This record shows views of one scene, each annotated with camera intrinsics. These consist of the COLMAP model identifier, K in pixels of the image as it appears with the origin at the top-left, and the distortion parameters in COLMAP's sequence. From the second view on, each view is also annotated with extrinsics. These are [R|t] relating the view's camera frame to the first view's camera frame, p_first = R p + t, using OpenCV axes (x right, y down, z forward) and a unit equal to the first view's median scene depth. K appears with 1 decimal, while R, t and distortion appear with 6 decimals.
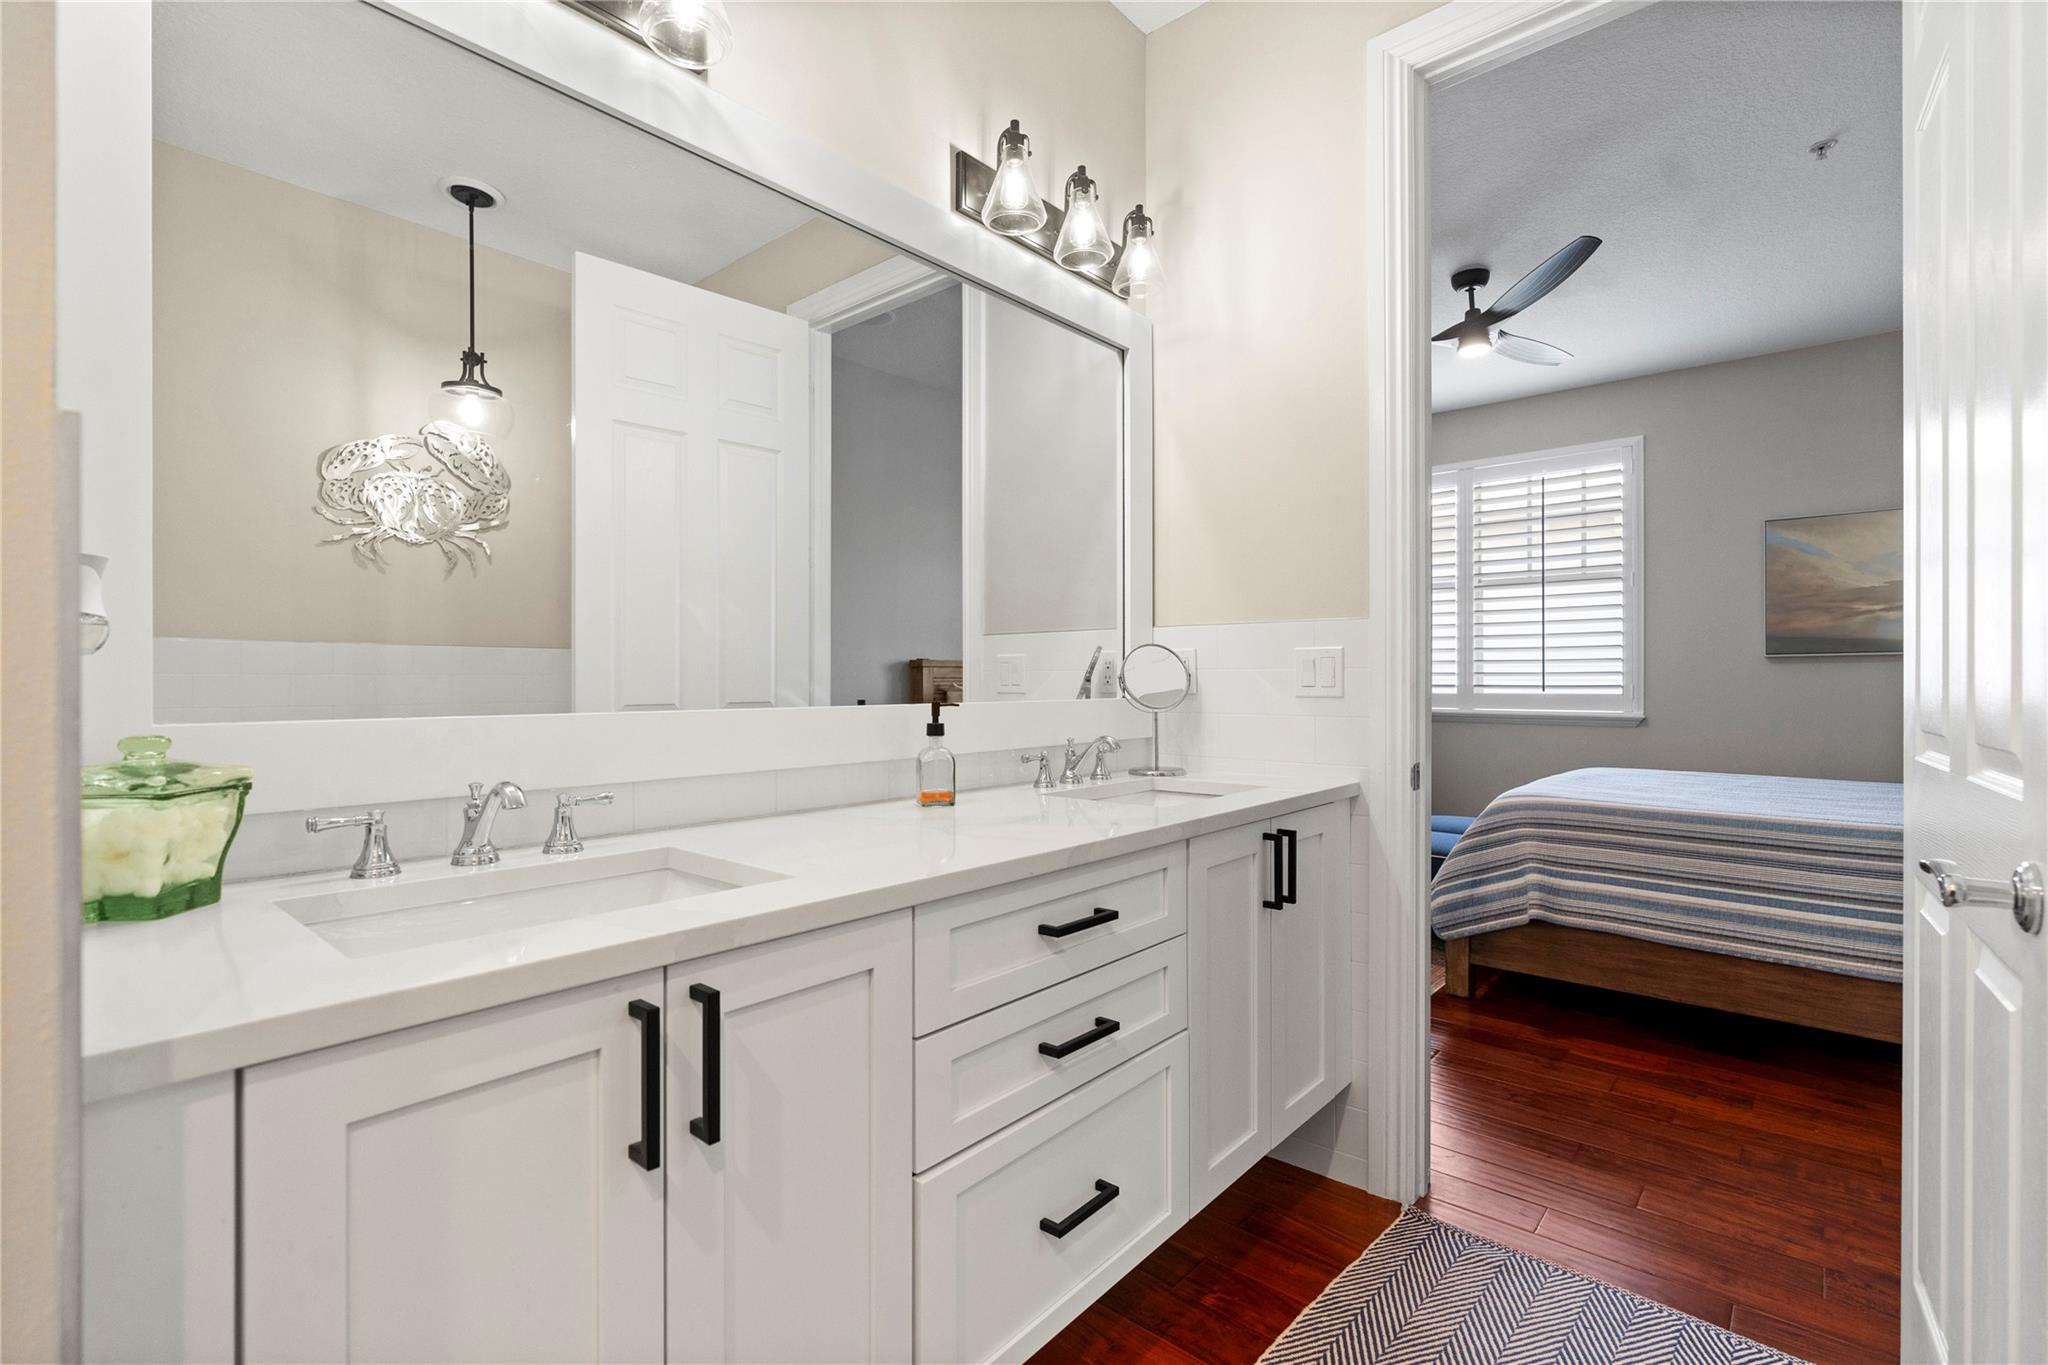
lens RADIAL K [[925.4, 0, 1028.9], [0, 925.4, 686.6], [0, 0, 1]] dist [-0.007813, 0.002201]
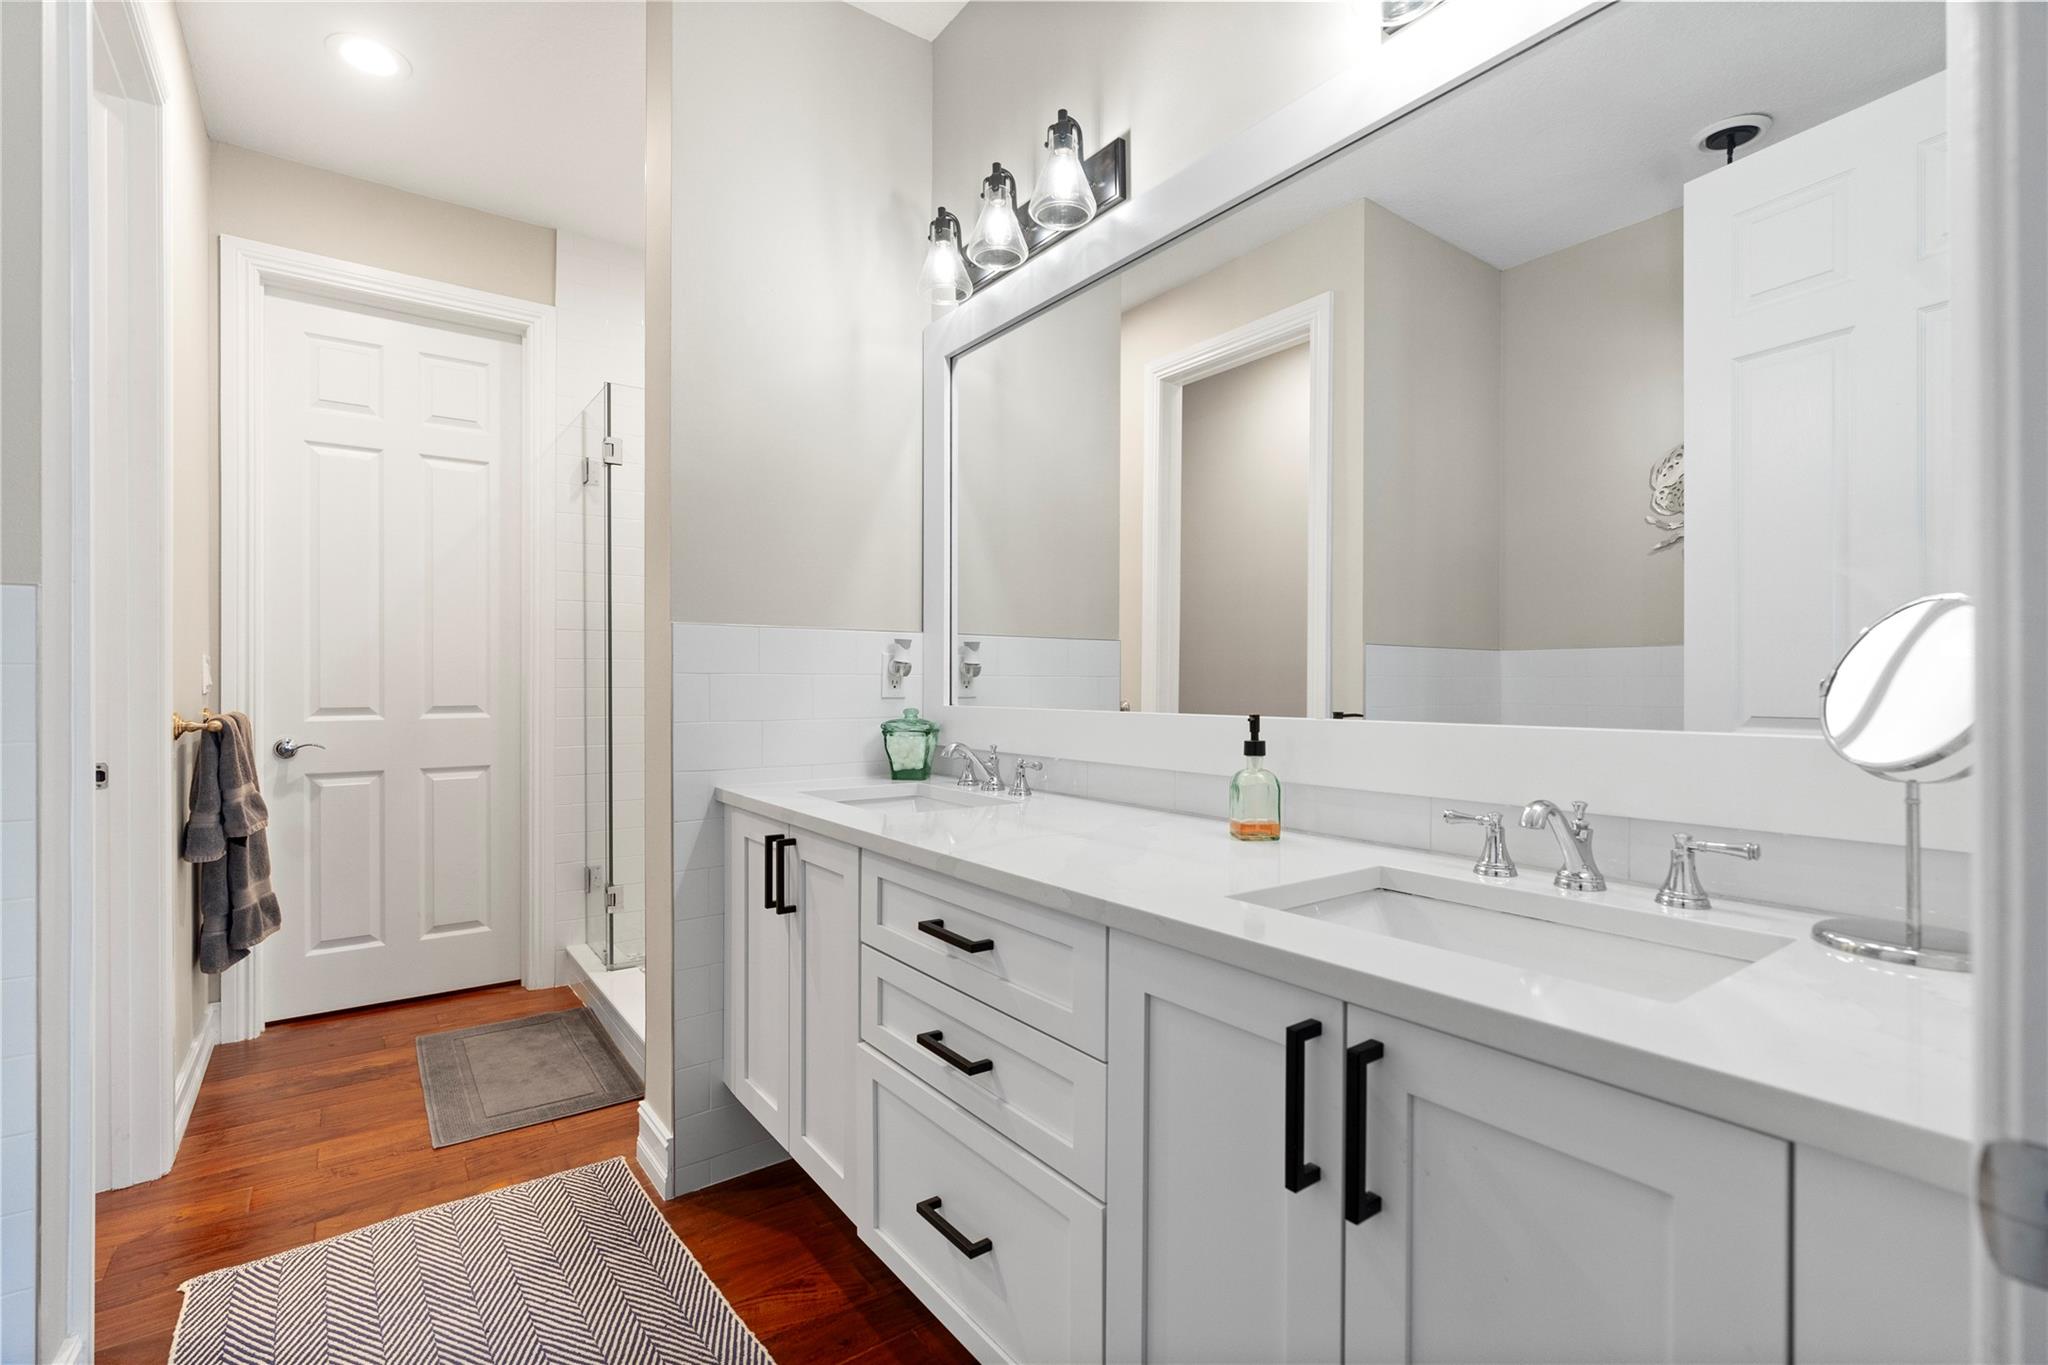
lens RADIAL K [[925.4, 0, 1026.5], [0, 925.4, 669.1], [0, 0, 1]] dist [-0.007813, 0.002201]
pose [[-0.209036, -0.008743, -0.977869, 0.786387], [-0.003451, 0.999960, -0.008203, -0.018148], [0.977902, 0.001660, -0.209058, 0.997873]]
